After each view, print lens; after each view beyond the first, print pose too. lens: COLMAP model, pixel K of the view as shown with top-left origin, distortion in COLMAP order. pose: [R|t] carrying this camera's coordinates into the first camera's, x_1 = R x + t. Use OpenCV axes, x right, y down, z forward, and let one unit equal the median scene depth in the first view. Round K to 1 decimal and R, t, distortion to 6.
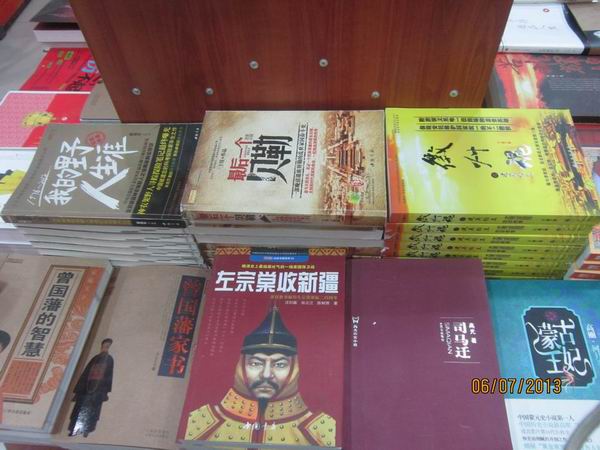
lens RADIAL K [[495.6, 0, 300.0], [0, 495.6, 225.0], [0, 0, 1]] dist [-0.010178, -0.000177]
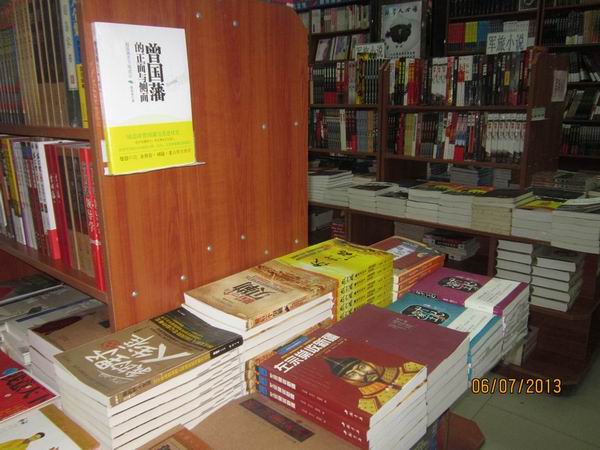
lens RADIAL K [[495.6, 0, 300.0], [0, 495.6, 225.0], [0, 0, 1]] dist [-0.010178, -0.000177]
pose [[0.613899, -0.163399, 0.772288, -1.081740], [0.621490, 0.703251, -0.345236, 0.328008], [-0.486701, 0.691909, 0.533276, -0.014878]]
